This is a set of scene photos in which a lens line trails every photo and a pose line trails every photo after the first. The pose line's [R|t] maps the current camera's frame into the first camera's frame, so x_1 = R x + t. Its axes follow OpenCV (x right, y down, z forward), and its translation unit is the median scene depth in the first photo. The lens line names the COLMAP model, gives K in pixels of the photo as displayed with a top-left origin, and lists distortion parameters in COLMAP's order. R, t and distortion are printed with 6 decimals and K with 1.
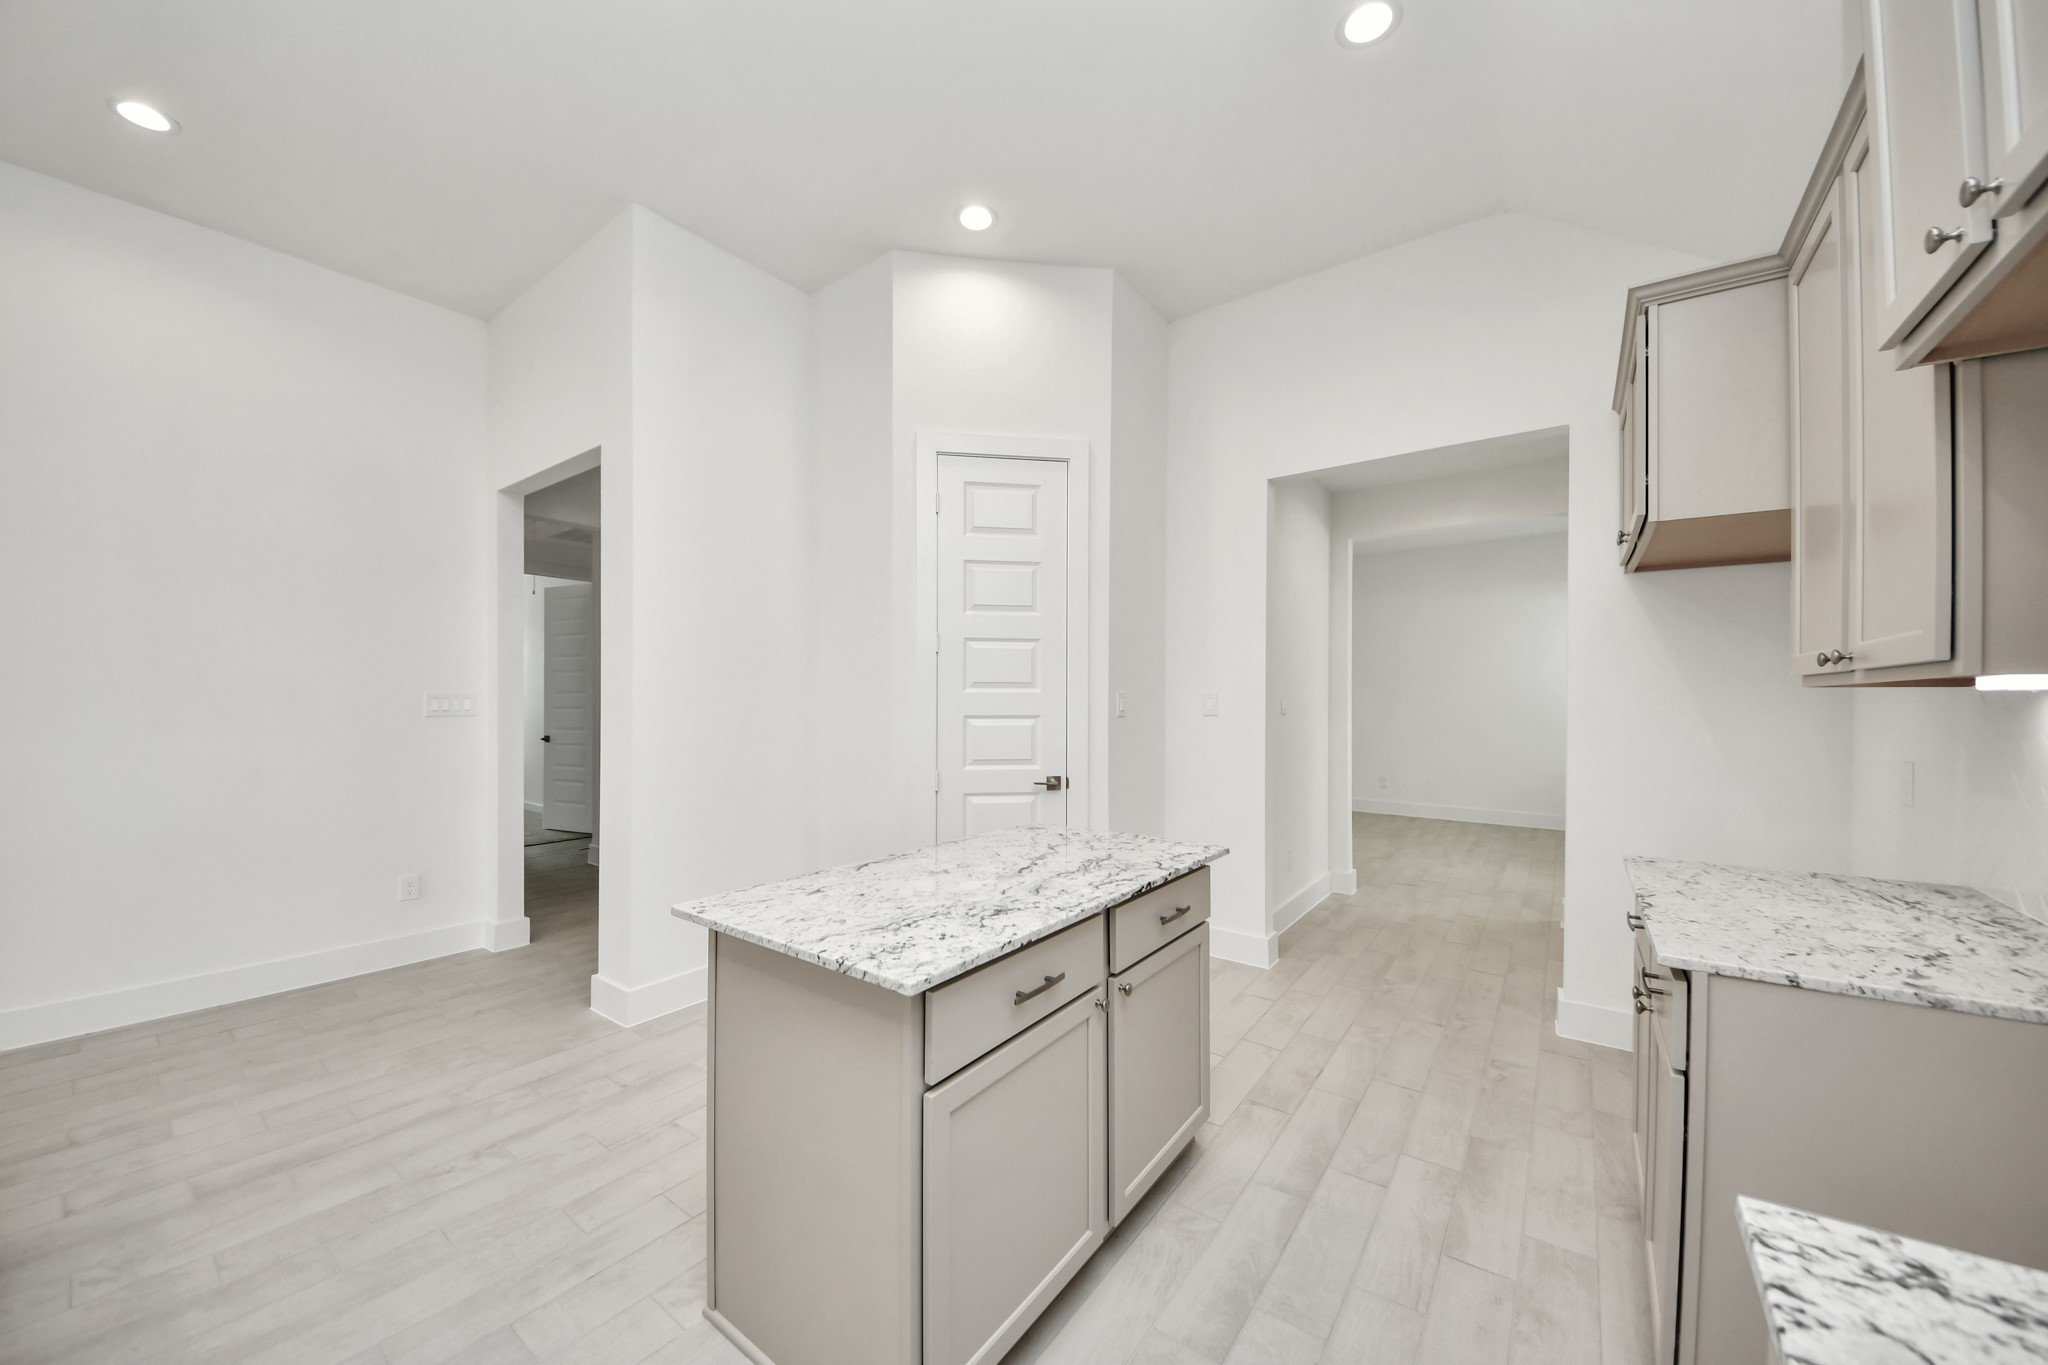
lens RADIAL K [[722.7, 0, 1030.5], [0, 722.7, 698.0], [0, 0, 1]] dist [0.023183, -0.014309]
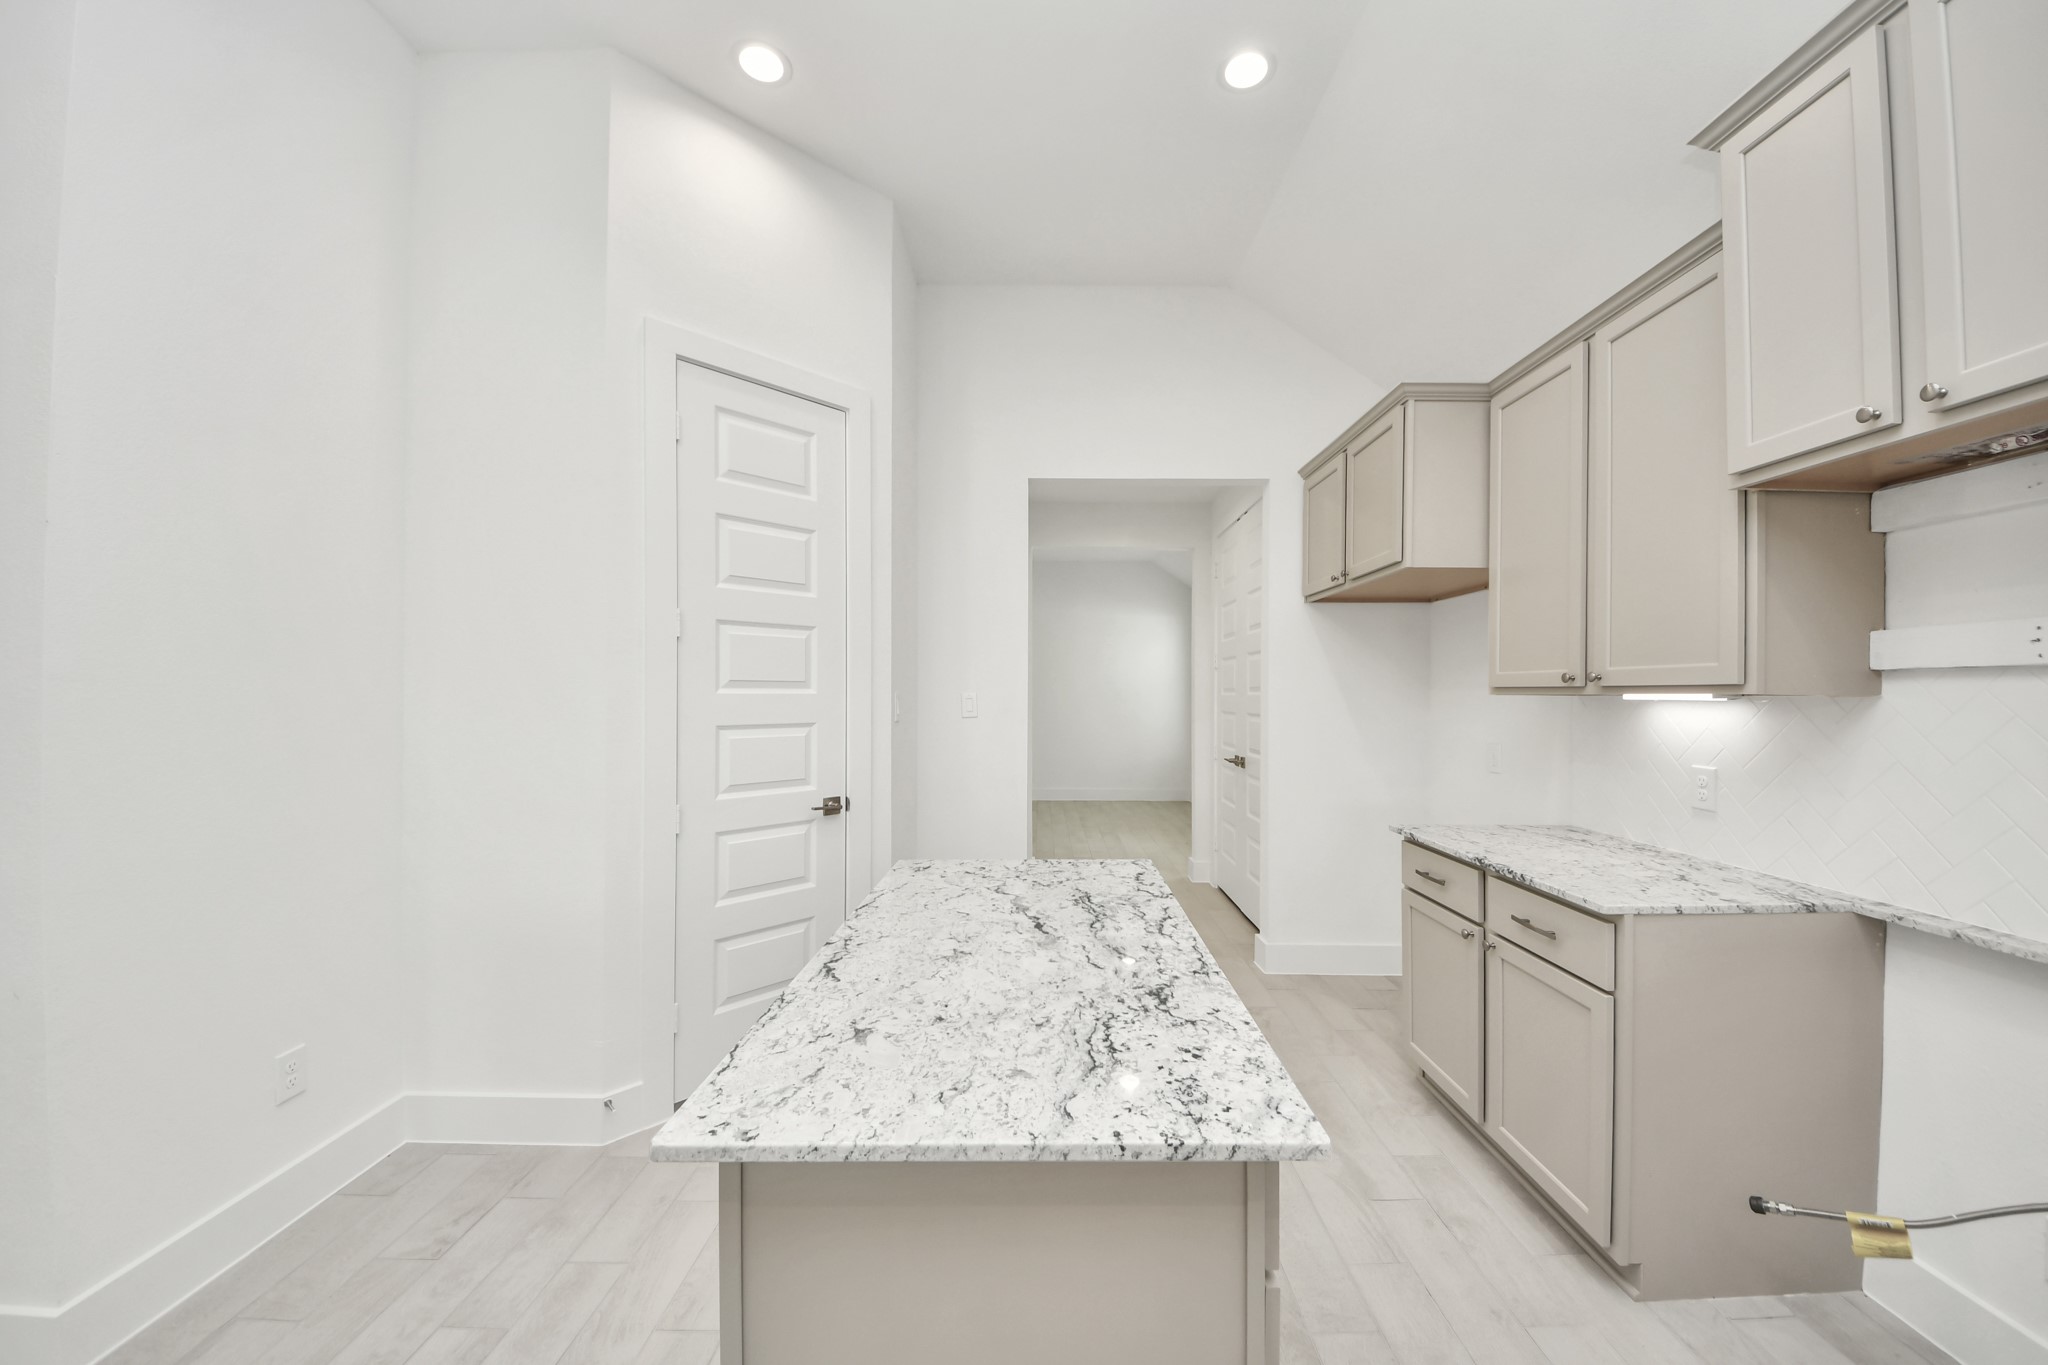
lens RADIAL K [[732.5, 0, 1048.2], [0, 732.5, 689.1], [0, 0, 1]] dist [0.030019, -0.023000]
pose [[0.799307, 0.003013, 0.600916, -0.509604], [-0.002249, 0.999995, -0.002024, -0.021747], [-0.600919, 0.000266, 0.799310, 0.380075]]
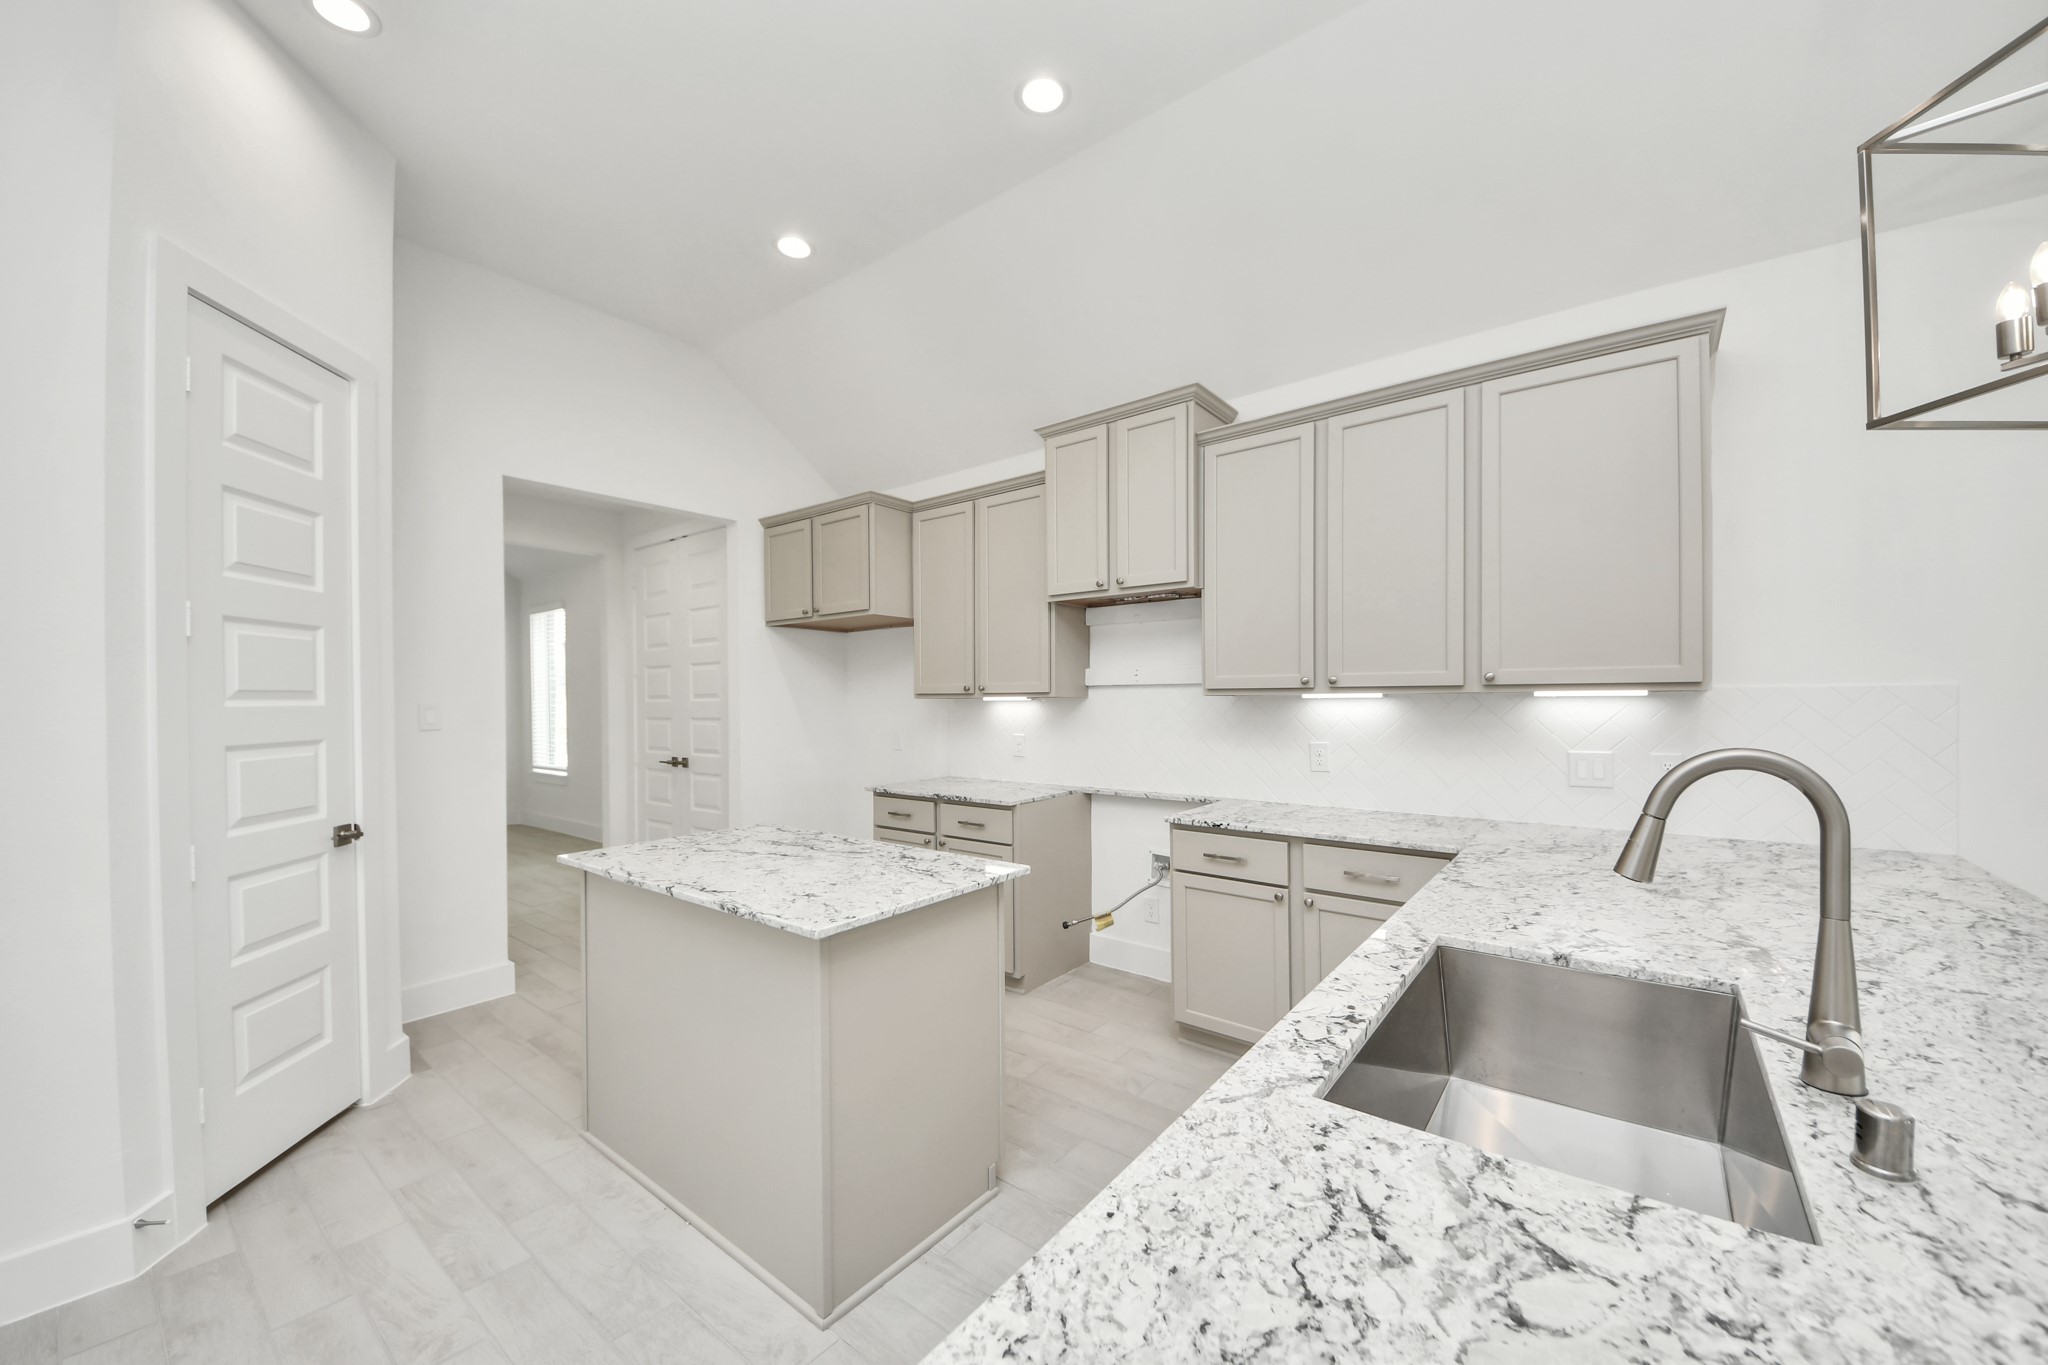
lens RADIAL K [[776.5, 0, 1021.3], [0, 776.5, 692.4], [0, 0, 1]] dist [0.018892, -0.000149]
pose [[0.028904, 0.002224, 0.999580, -1.352474], [0.006240, 0.999978, -0.002406, -0.027016], [-0.999563, 0.006307, 0.028889, 0.610320]]
